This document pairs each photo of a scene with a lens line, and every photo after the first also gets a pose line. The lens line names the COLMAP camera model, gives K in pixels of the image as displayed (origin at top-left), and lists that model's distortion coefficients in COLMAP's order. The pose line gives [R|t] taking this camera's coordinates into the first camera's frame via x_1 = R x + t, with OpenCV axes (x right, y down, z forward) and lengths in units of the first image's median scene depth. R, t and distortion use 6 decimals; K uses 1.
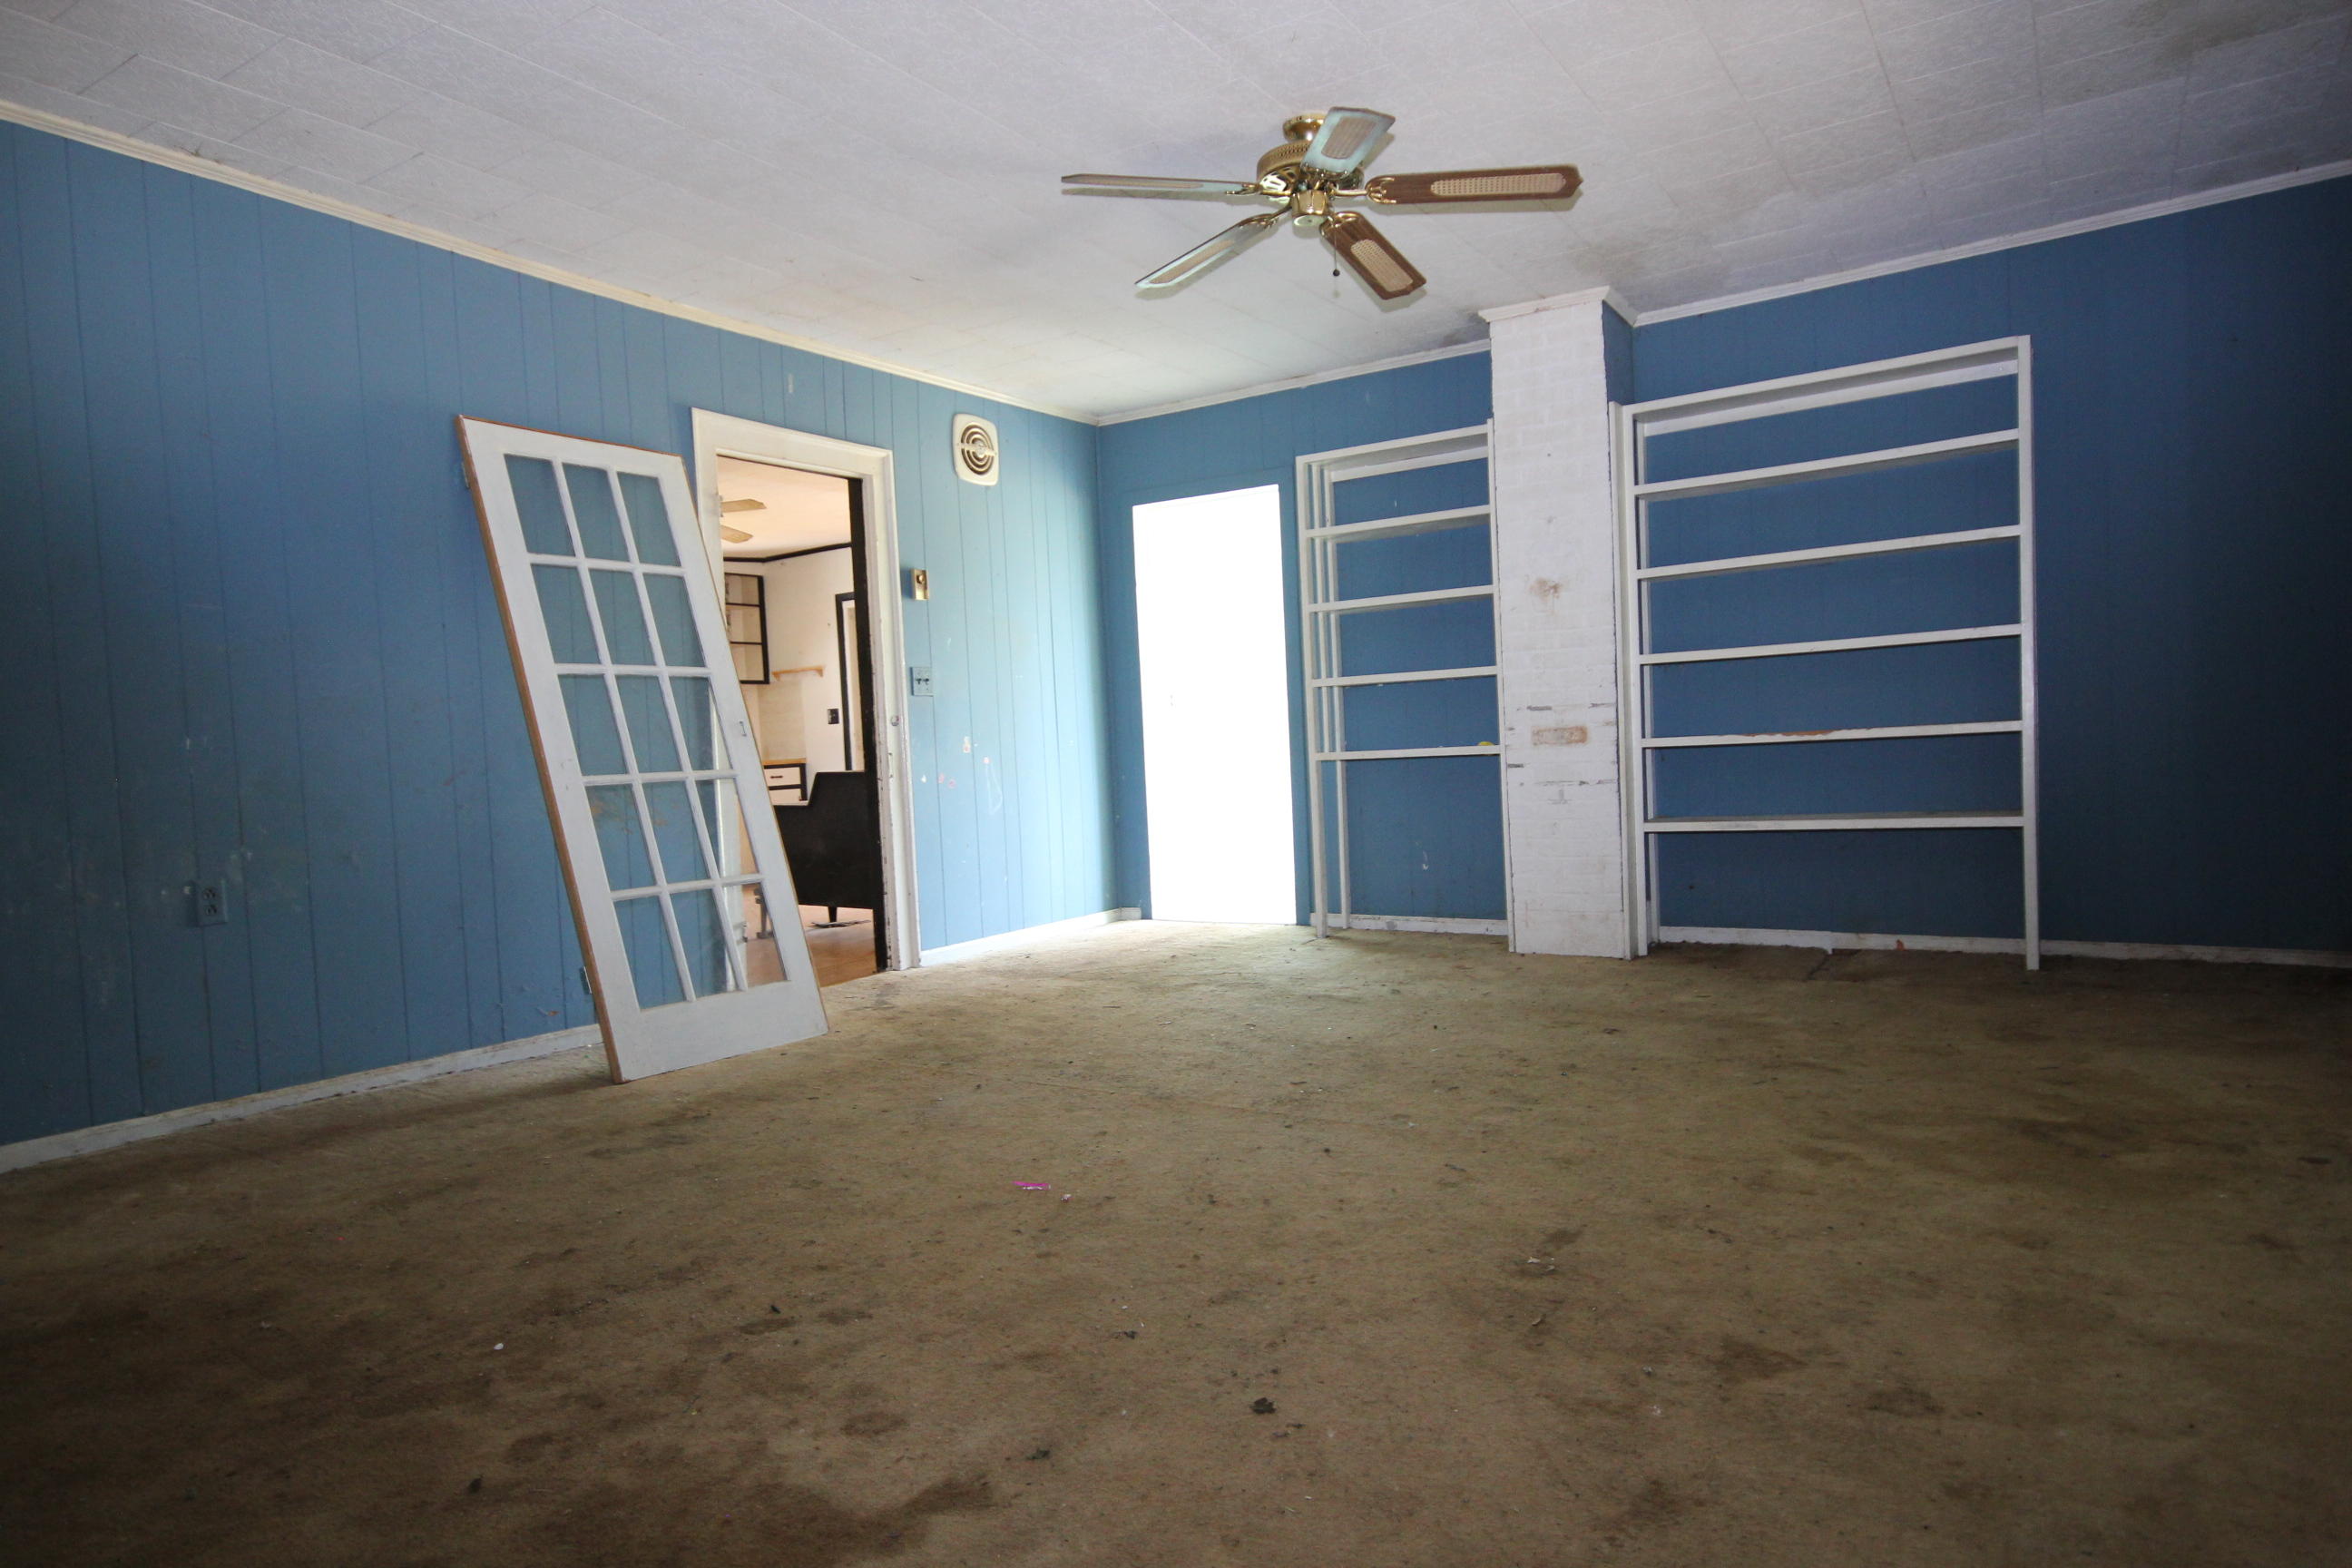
lens RADIAL K [[1396.3, 0, 1157.4], [0, 1396.3, 778.5], [0, 0, 1]] dist [0.008741, 0.004237]
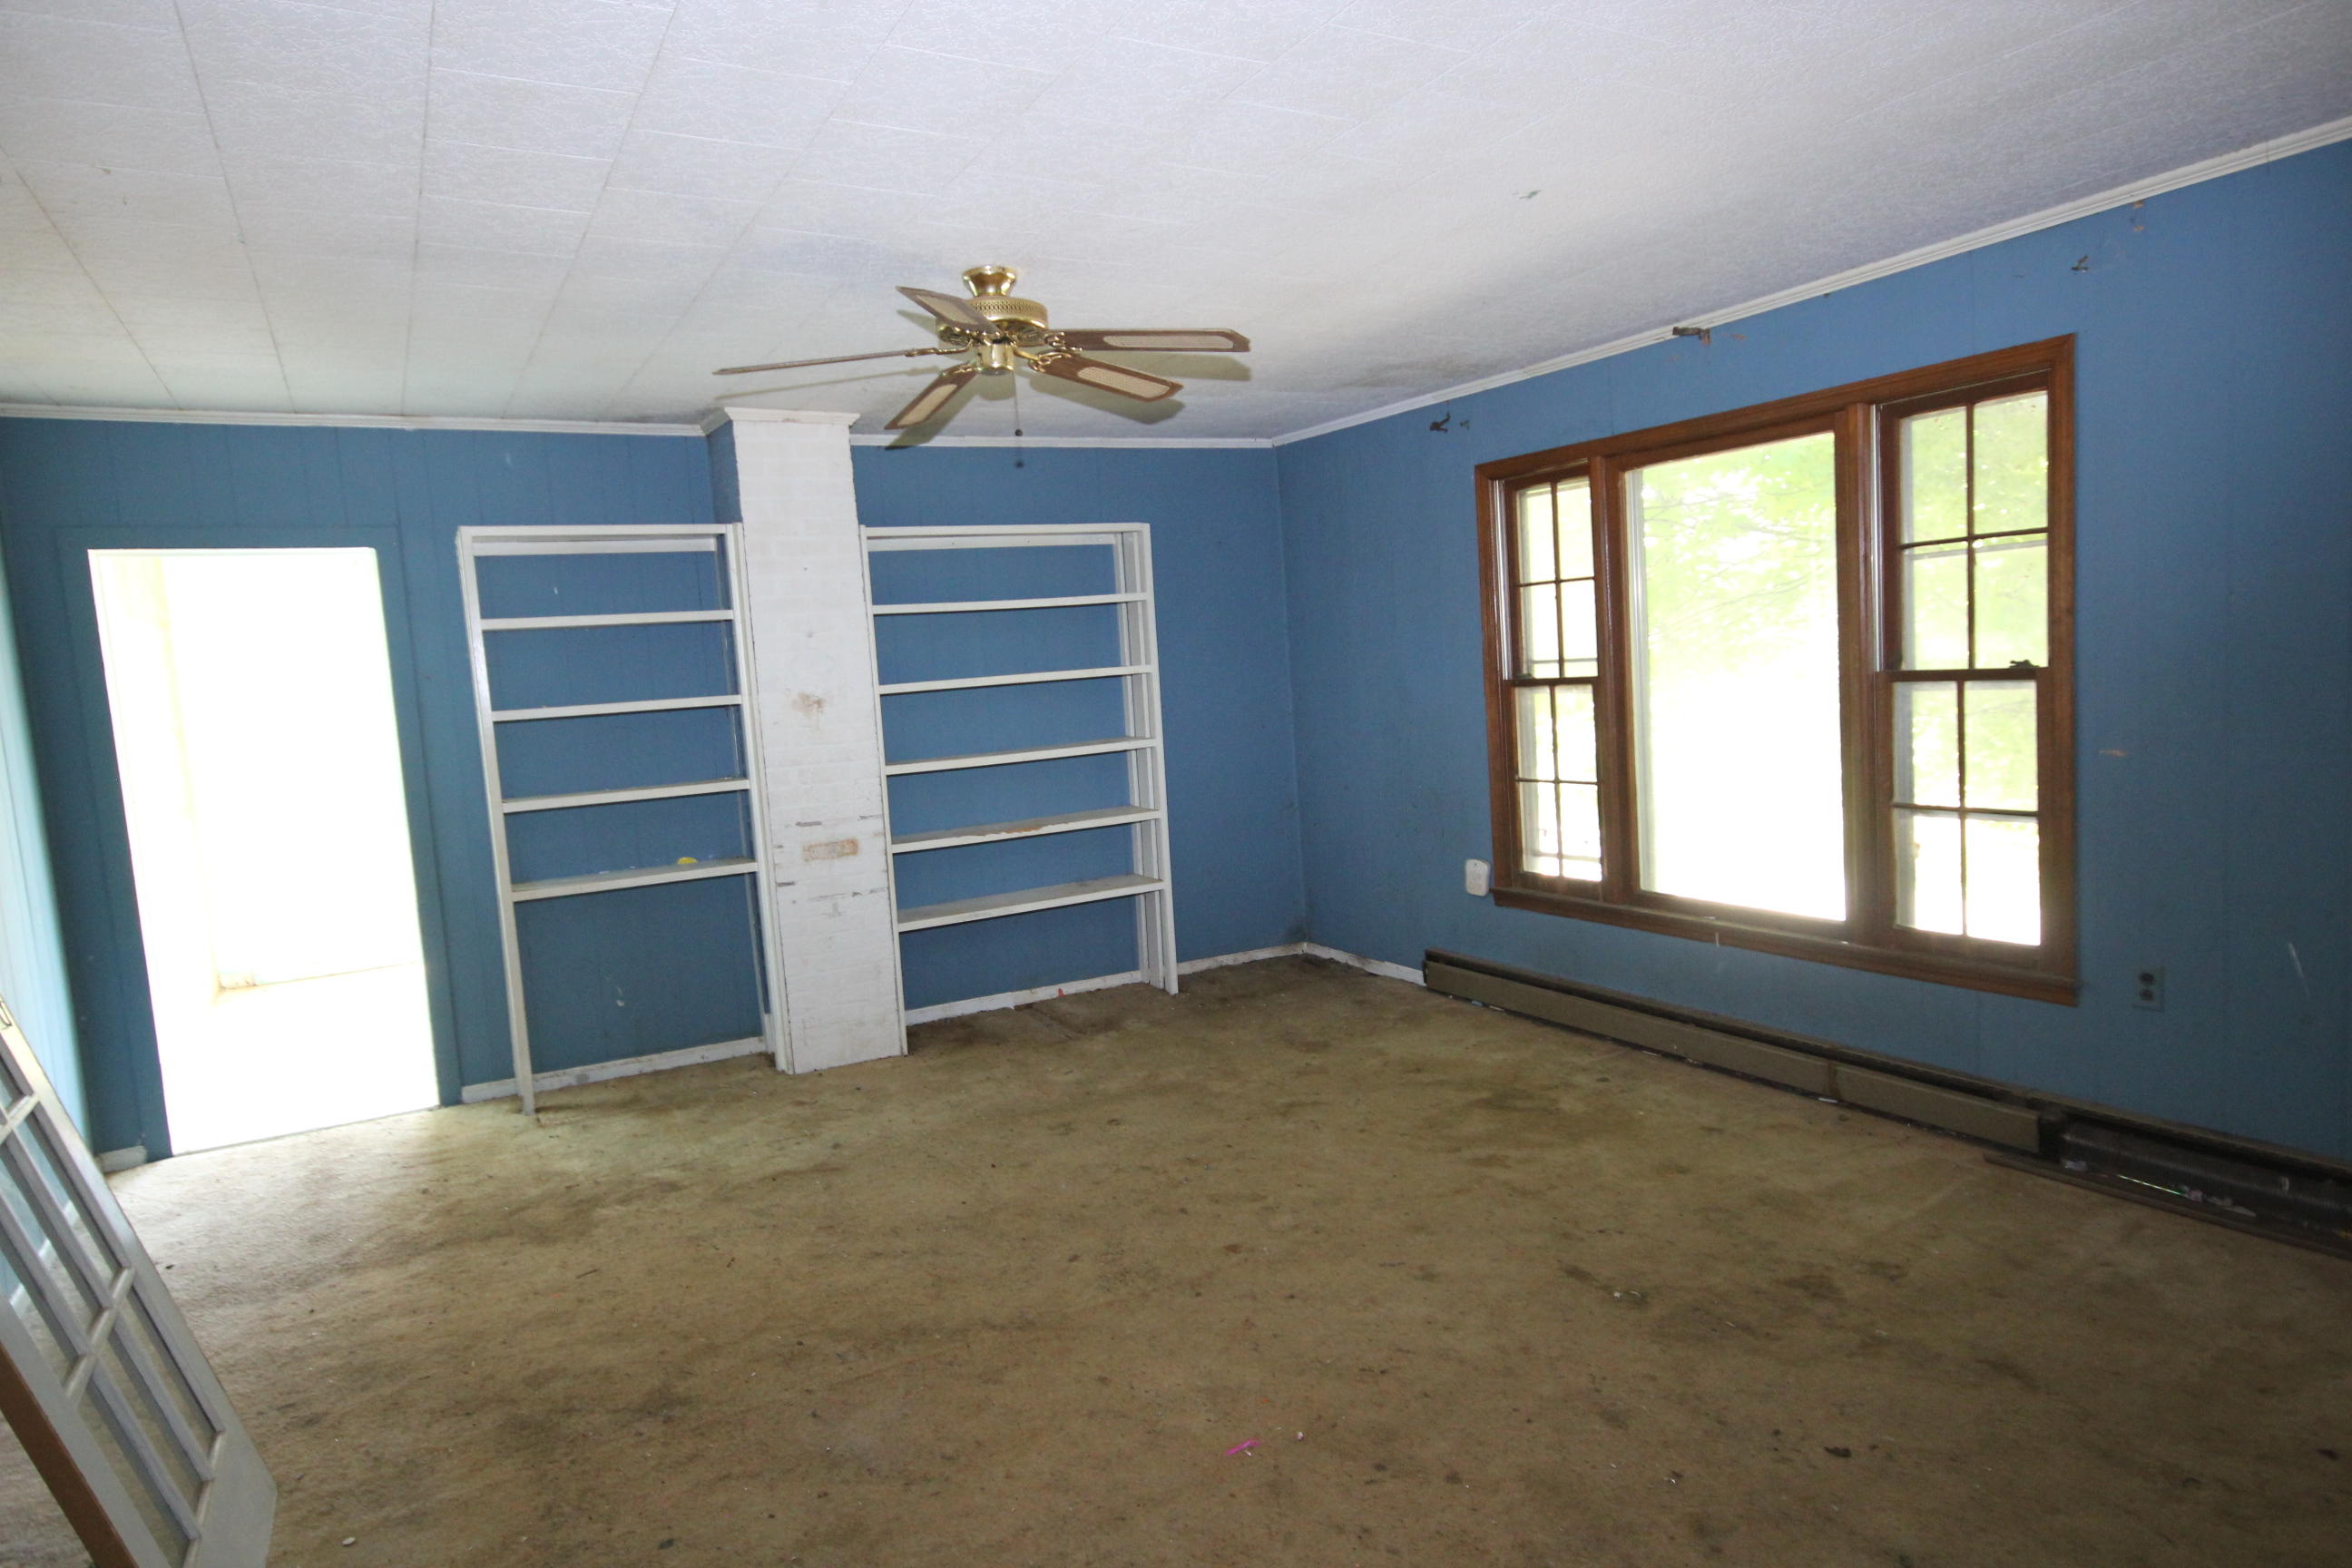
lens RADIAL K [[1396.3, 0, 1158.6], [0, 1396.3, 795.6], [0, 0, 1]] dist [0.008741, 0.004237]
pose [[0.476753, -0.068620, 0.876355, -0.506409], [0.062691, 0.997064, 0.043967, -0.104639], [-0.876799, 0.033978, 0.479655, 0.329383]]
